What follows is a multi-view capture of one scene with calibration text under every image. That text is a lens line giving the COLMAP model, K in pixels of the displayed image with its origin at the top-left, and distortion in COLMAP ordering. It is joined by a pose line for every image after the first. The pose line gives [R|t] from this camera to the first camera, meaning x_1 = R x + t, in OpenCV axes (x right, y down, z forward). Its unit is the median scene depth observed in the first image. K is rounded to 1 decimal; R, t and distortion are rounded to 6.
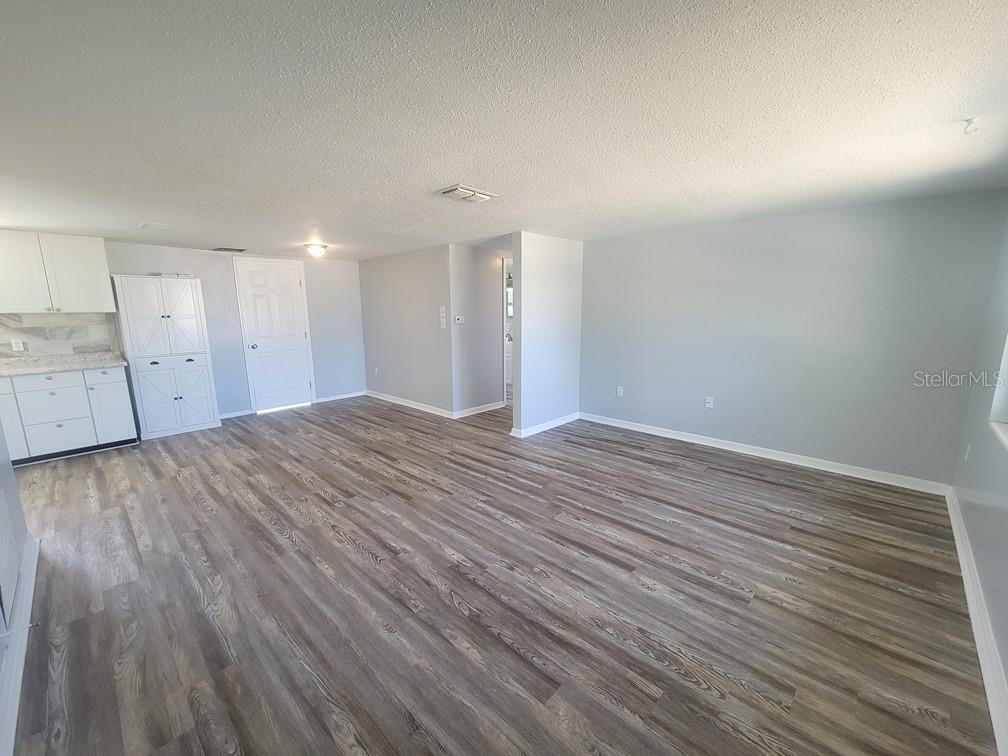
lens RADIAL K [[411.6, 0, 502.9], [0, 411.6, 381.9], [0, 0, 1]] dist [0.003391, -0.001474]
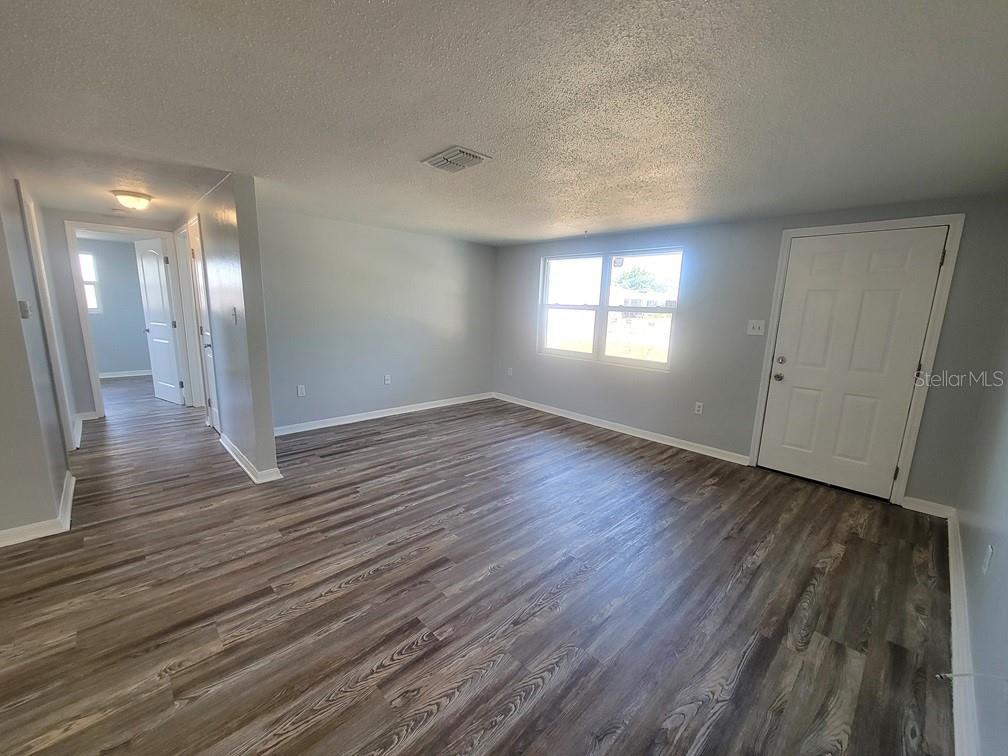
lens RADIAL K [[411.6, 0, 500.5], [0, 411.6, 384.3], [0, 0, 1]] dist [0.003391, -0.001474]
pose [[0.043682, -0.182294, 0.982273, -0.831199], [0.146147, 0.973801, 0.174222, -0.121236], [-0.988298, 0.135946, 0.069179, 0.771996]]
